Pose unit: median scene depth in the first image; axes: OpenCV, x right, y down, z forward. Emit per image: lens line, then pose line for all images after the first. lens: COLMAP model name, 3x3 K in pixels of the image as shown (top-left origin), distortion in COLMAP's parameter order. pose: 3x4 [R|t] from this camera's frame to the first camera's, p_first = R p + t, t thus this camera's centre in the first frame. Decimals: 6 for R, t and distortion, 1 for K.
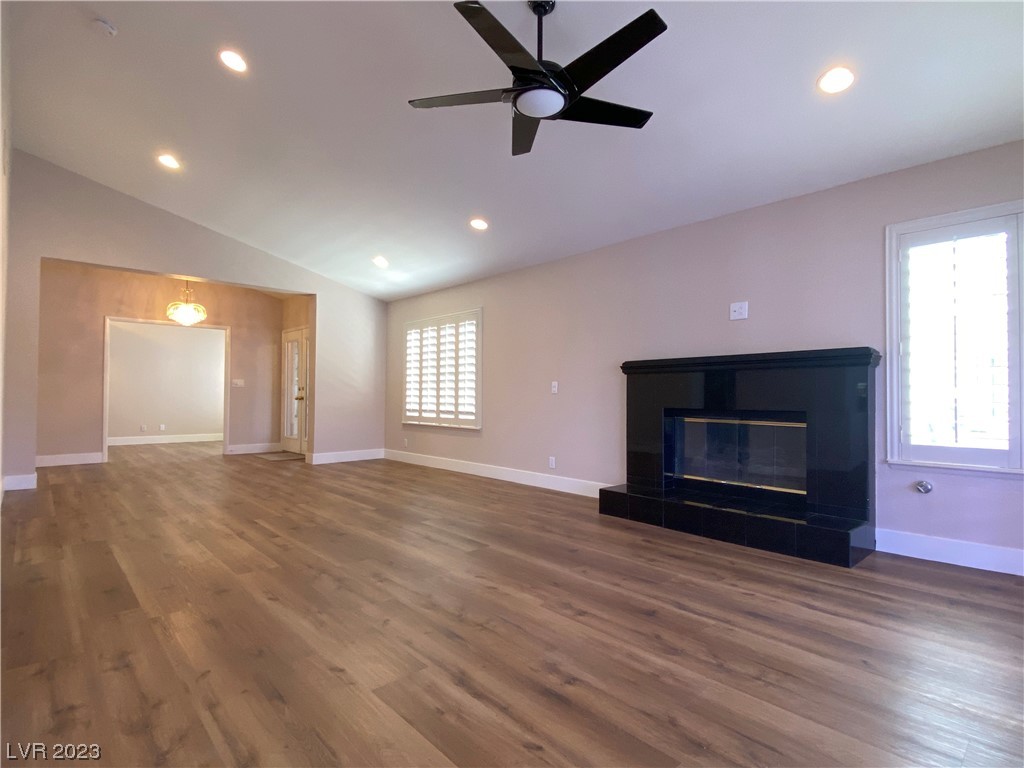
lens RADIAL K [[520.7, 0, 512.7], [0, 520.7, 387.0], [0, 0, 1]] dist [0.071734, -0.067738]
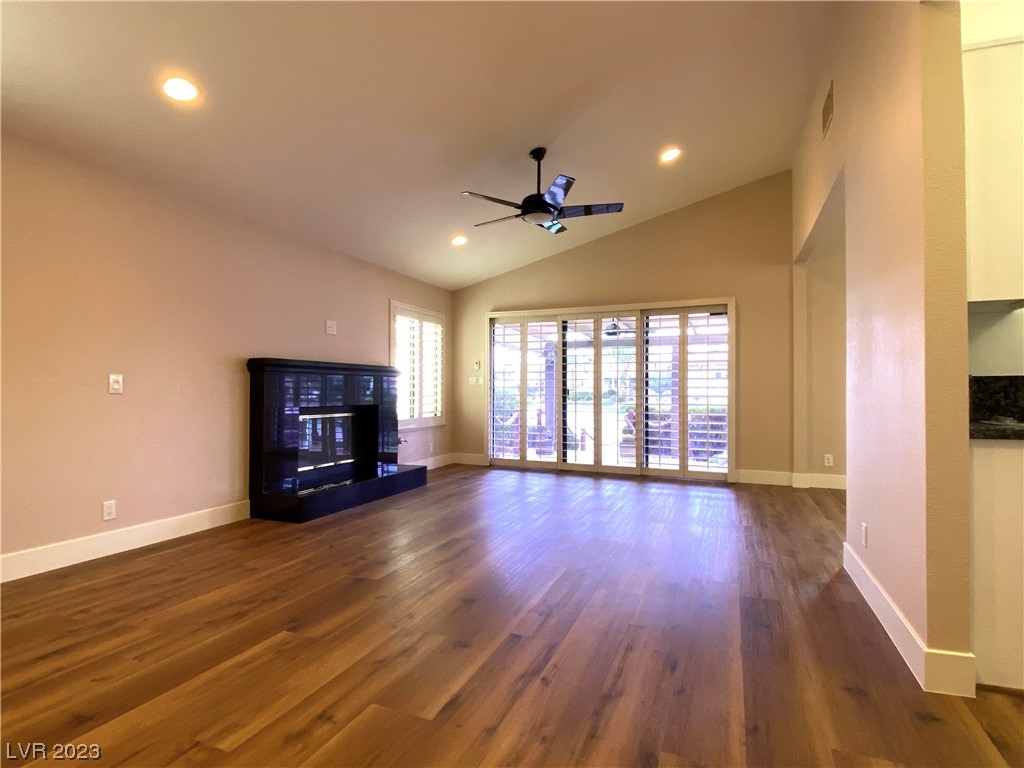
lens RADIAL K [[520.7, 0, 512.7], [0, 520.7, 387.0], [0, 0, 1]] dist [0.071734, -0.067738]
pose [[-0.430616, -0.002139, 0.902533, -0.891418], [-0.023366, 0.999688, -0.008779, -0.000414], [-0.902233, -0.024869, -0.430532, 1.137326]]
